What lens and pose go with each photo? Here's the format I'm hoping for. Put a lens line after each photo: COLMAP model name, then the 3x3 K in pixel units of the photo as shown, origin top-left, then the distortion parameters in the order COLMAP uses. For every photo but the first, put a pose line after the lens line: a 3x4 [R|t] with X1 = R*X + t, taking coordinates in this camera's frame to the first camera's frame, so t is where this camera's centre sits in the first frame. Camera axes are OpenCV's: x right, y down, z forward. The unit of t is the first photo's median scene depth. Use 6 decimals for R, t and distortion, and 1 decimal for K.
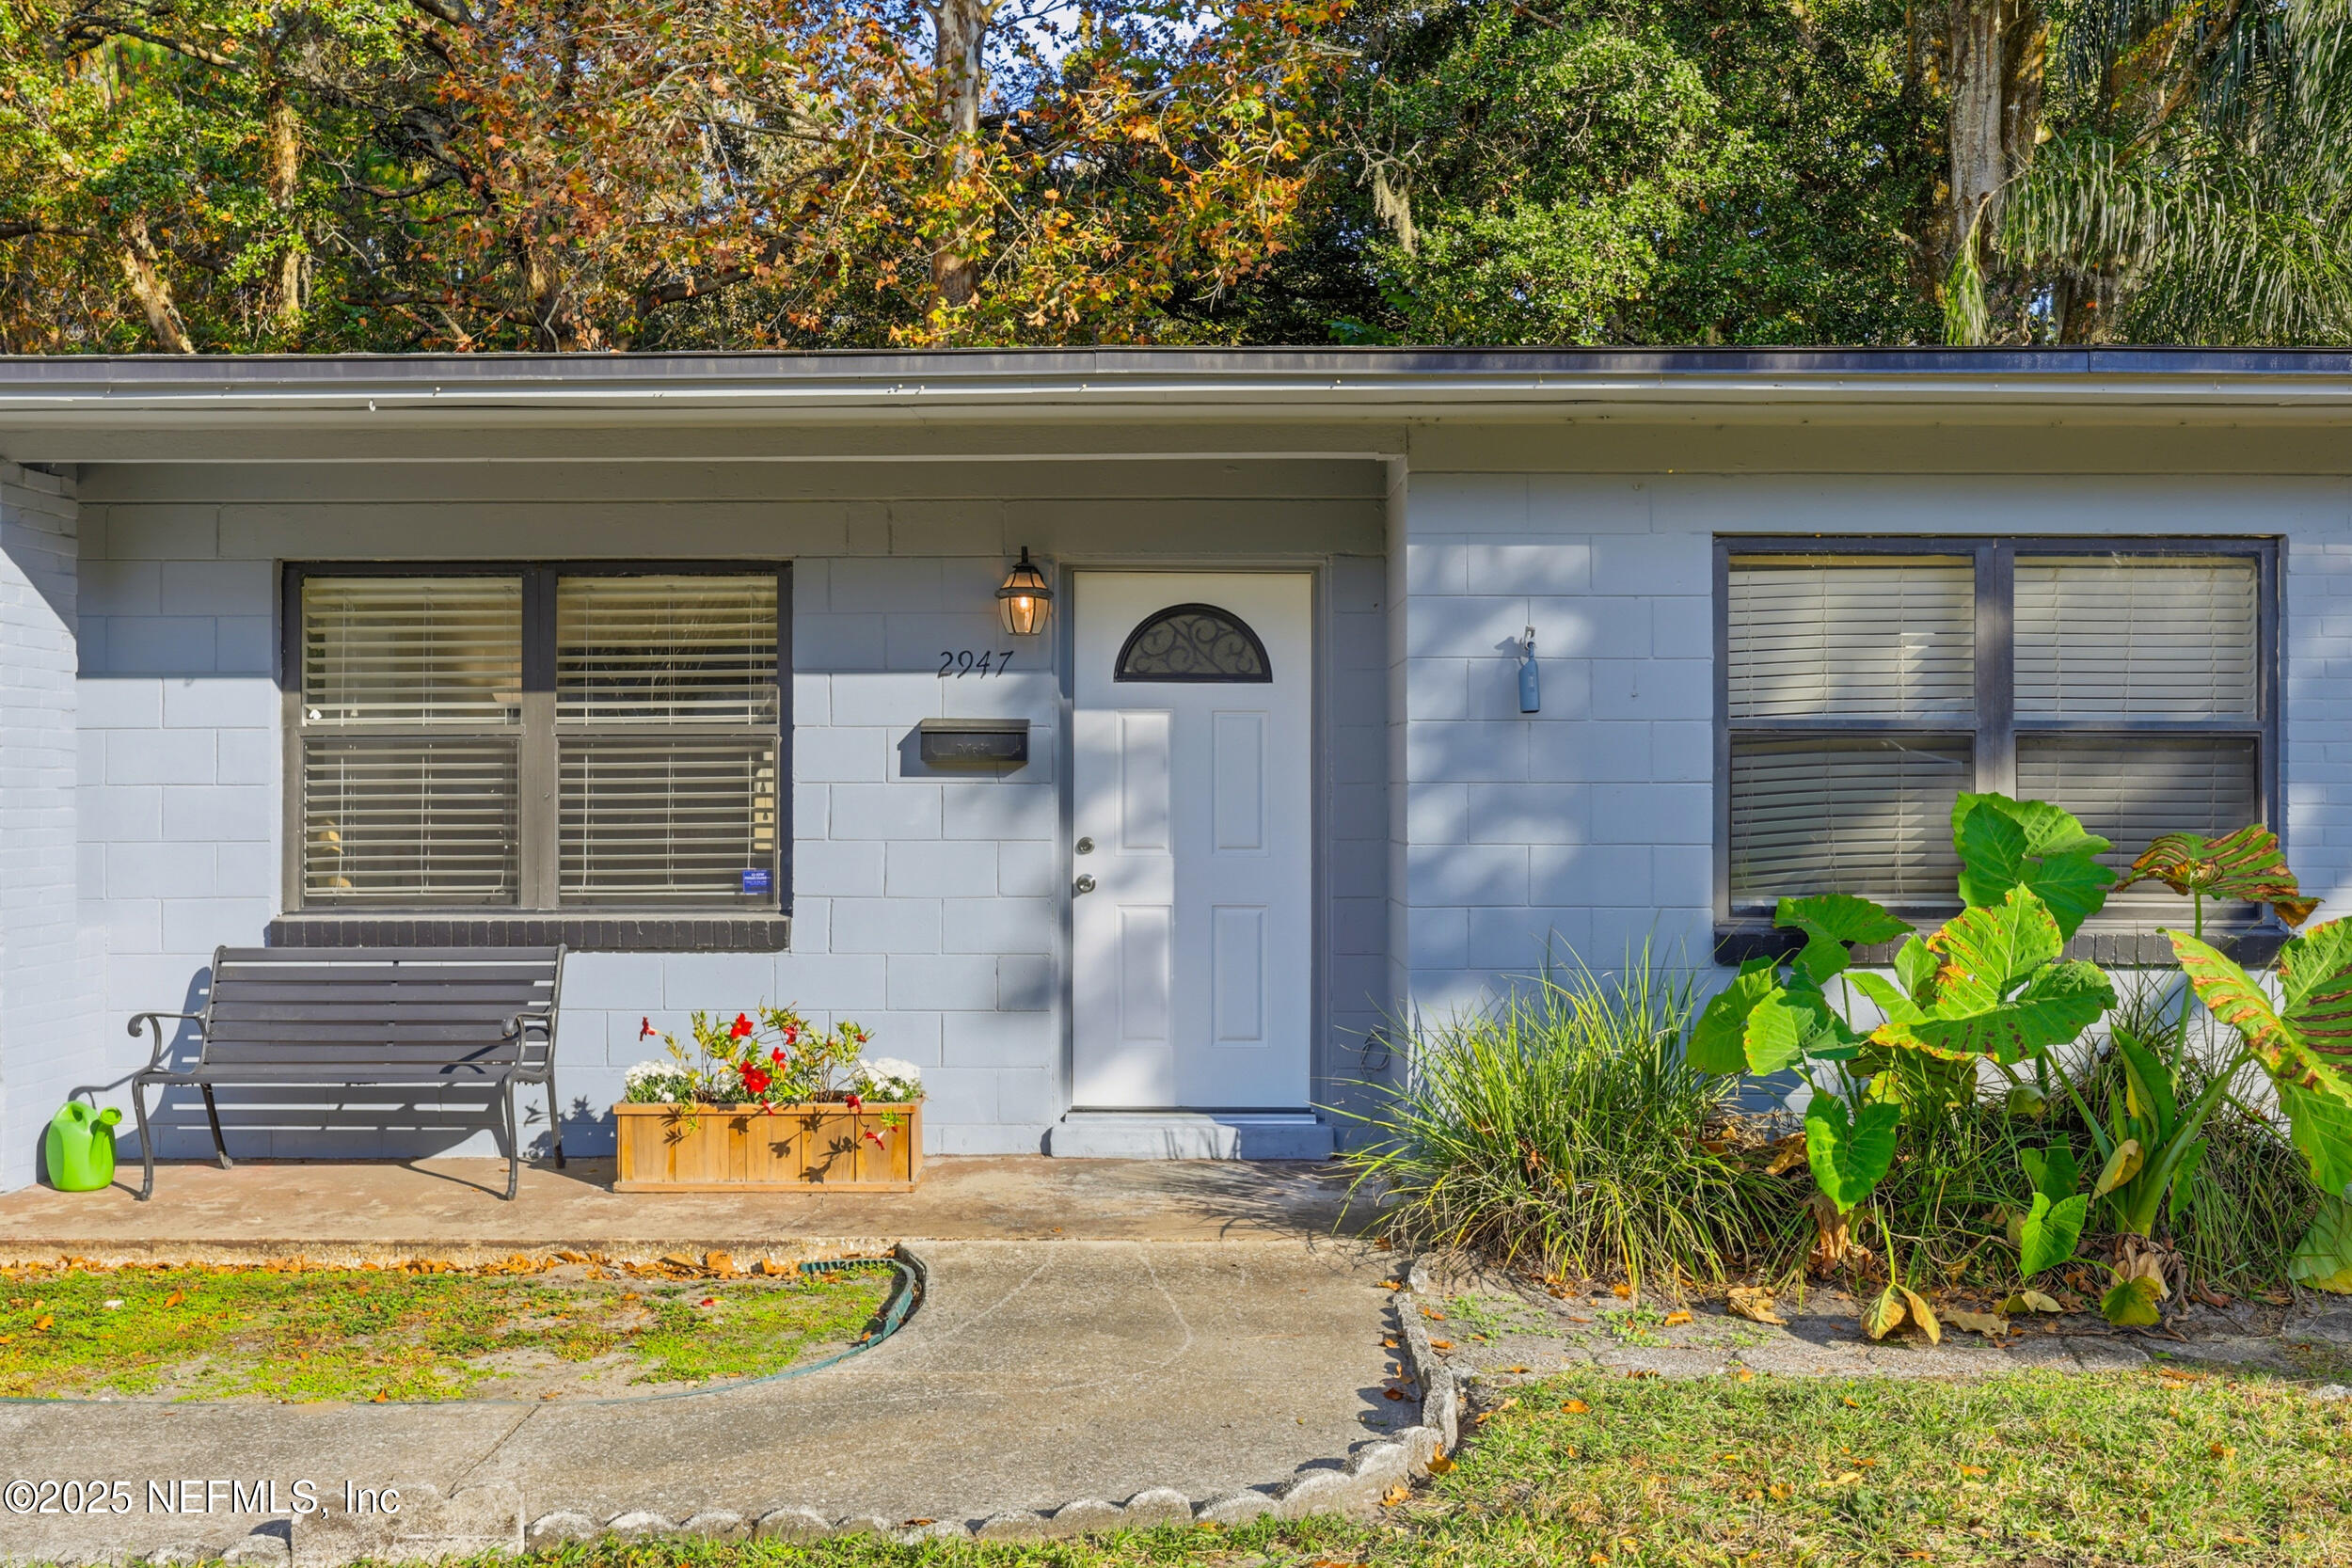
lens RADIAL K [[2021.4, 0, 1176.0], [0, 2021.4, 784.0], [0, 0, 1]] dist [-0.000637, -0.001152]
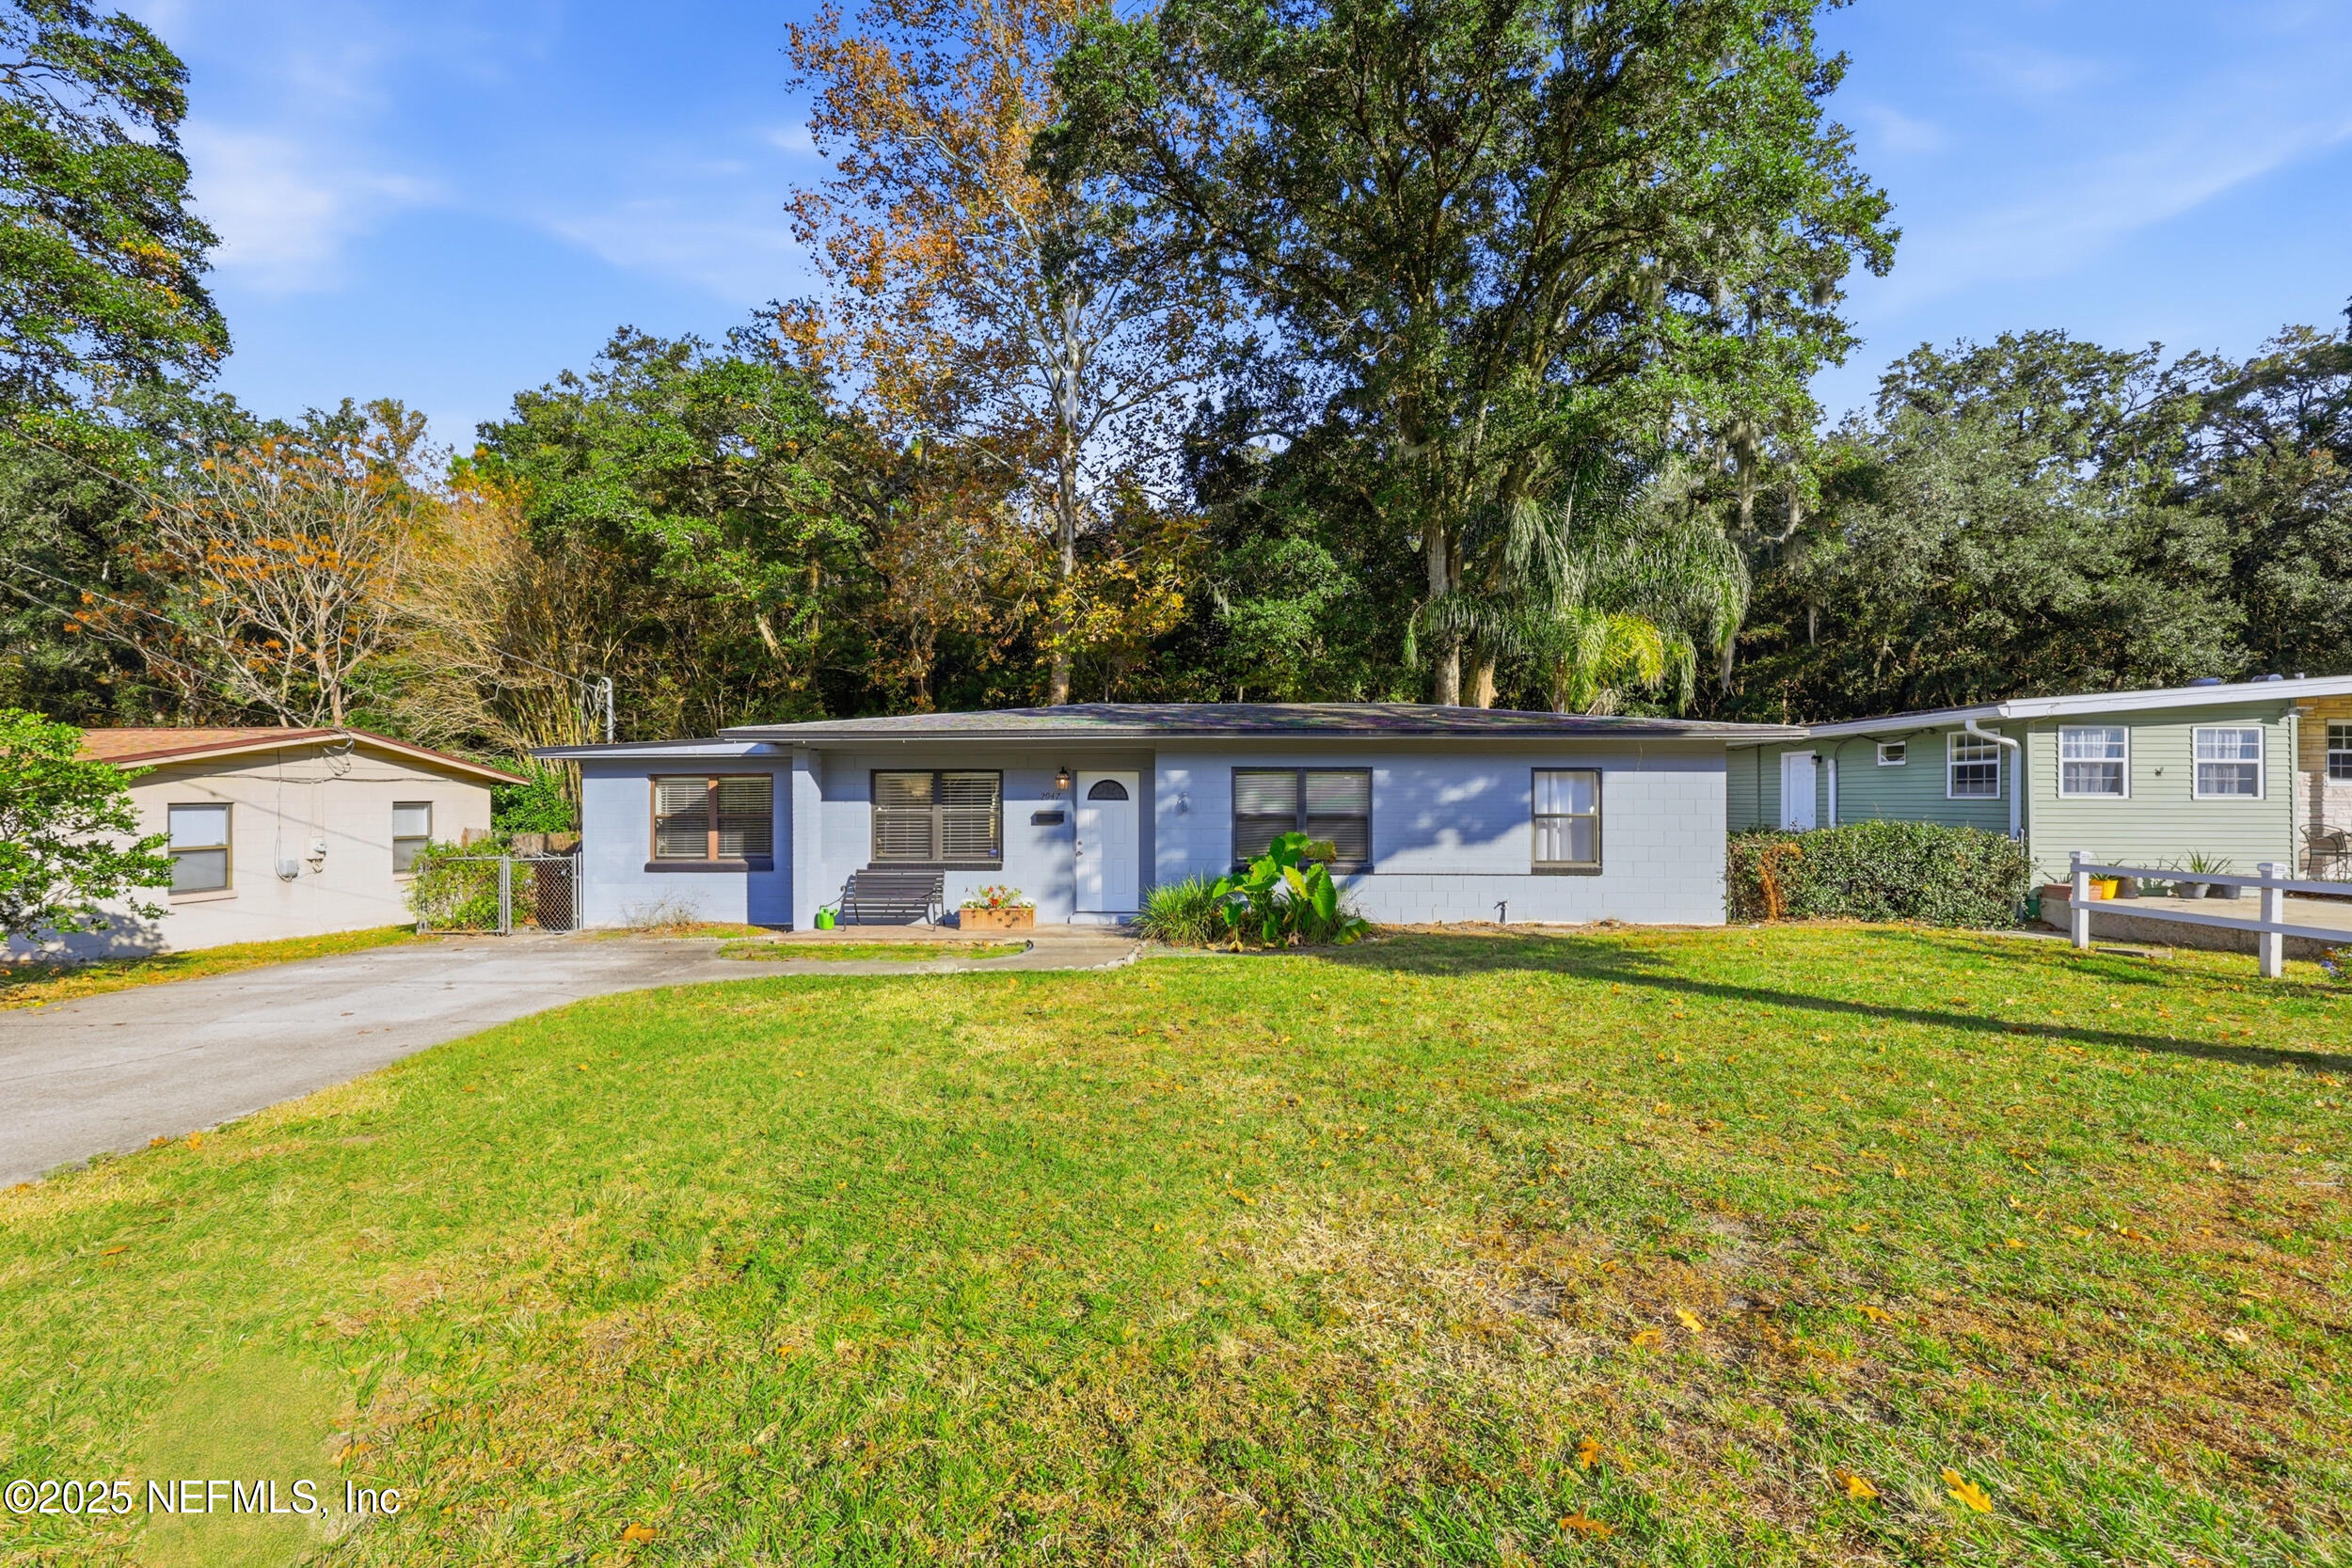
lens RADIAL K [[986.5, 0, 1188.3], [0, 986.5, 791.5], [0, 0, 1]] dist [0.000317, -0.000022]
pose [[1.000000, -0.000289, 0.000436, 0.164306], [0.000289, 1.000000, 0.000024, -0.069045], [-0.000436, -0.000024, 1.000000, -0.894408]]
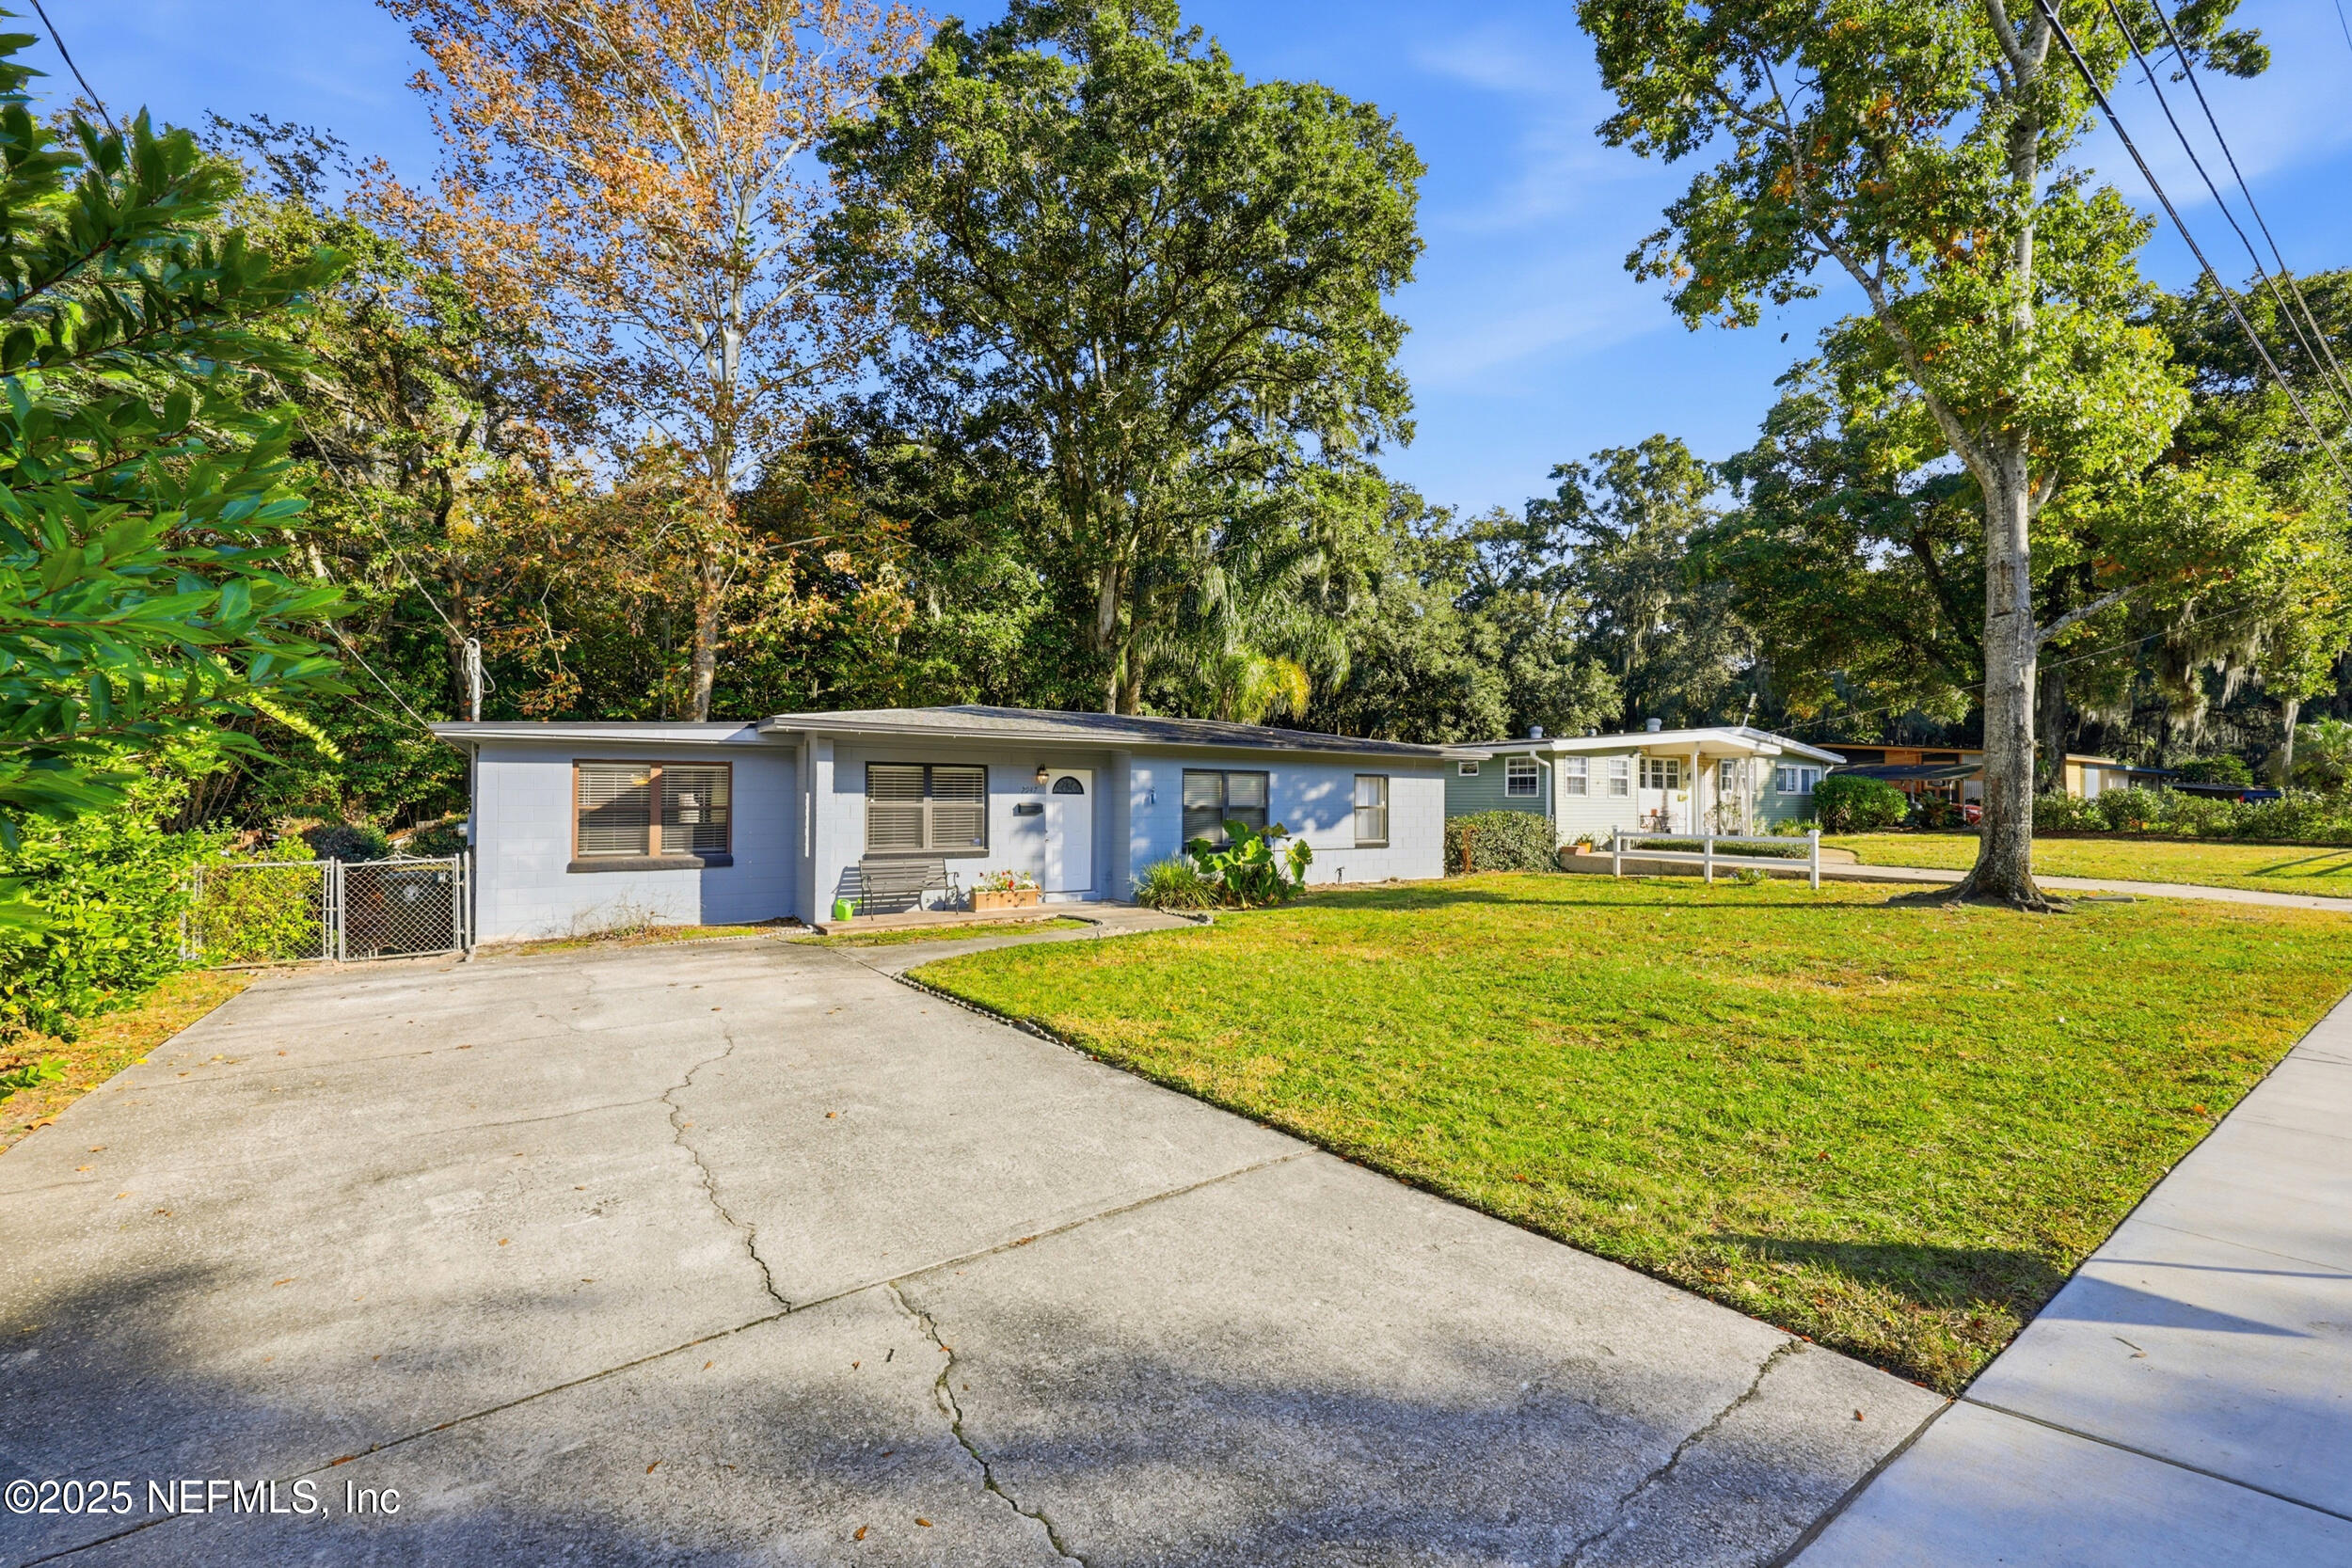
lens RADIAL K [[947.2, 0, 1176.0], [0, 947.2, 784.0], [0, 0, 1]] dist [0.000604, -0.000053]
pose [[0.823980, 0.013295, 0.566464, -1.001861], [-0.013581, 0.999901, -0.003714, -0.070387], [-0.566457, -0.004633, 0.824078, -0.869057]]
